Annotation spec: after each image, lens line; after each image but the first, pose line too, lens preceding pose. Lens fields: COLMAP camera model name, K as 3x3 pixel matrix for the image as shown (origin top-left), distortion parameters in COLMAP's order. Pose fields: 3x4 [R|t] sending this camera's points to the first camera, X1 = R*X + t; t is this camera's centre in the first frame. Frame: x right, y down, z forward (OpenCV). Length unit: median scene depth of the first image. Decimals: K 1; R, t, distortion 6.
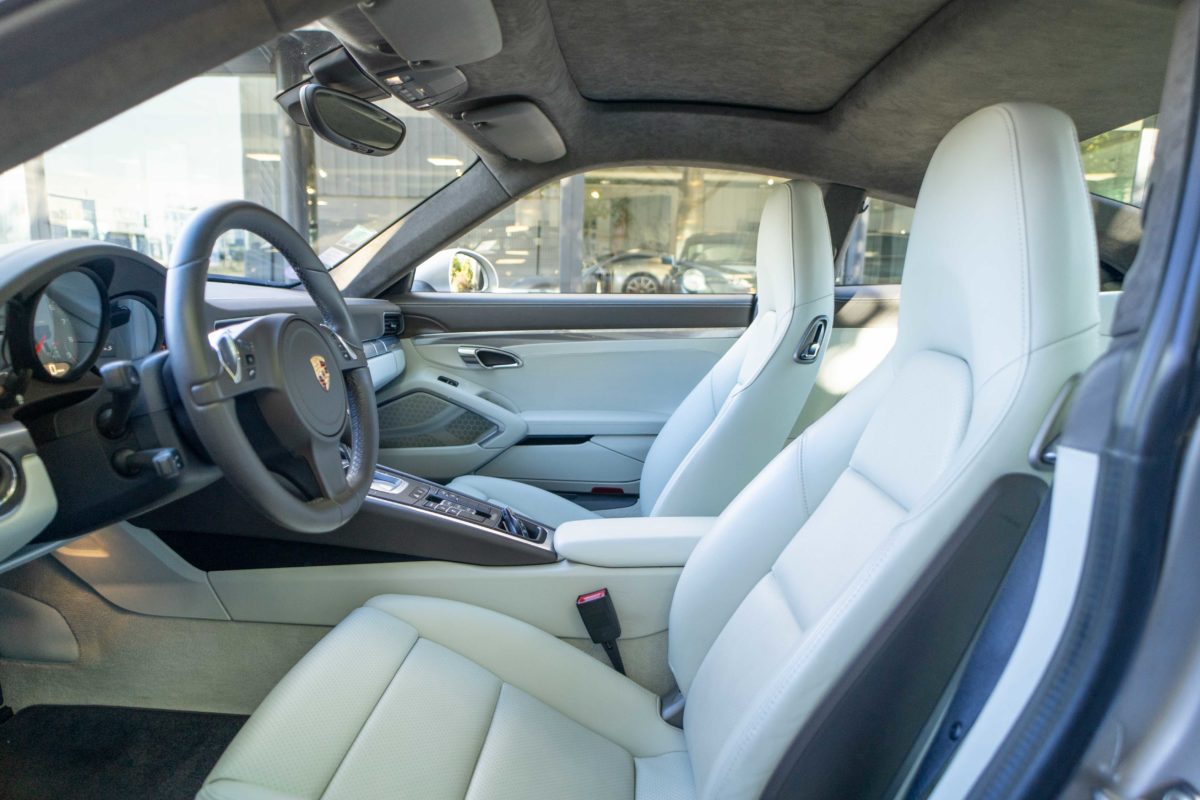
lens RADIAL K [[733.5, 0, 604.9], [0, 733.5, 391.8], [0, 0, 1]] dist [-0.015415, 0.005659]
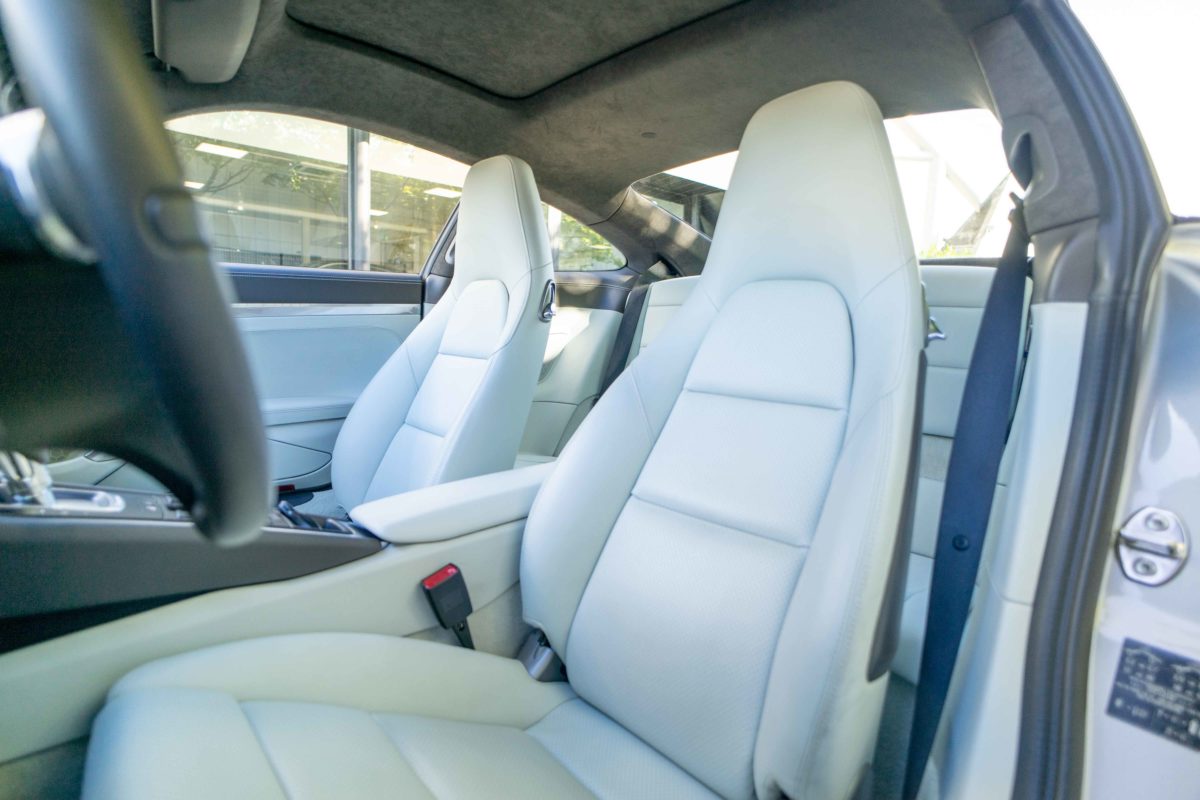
lens RADIAL K [[621.5, 0, 598.2], [0, 621.5, 397.7], [0, 0, 1]] dist [-0.000275, -0.000168]
pose [[0.717895, -0.076374, 0.691949, -0.274000], [0.088535, 0.995909, 0.018069, 0.054154], [-0.690499, 0.048290, 0.721720, 0.243874]]
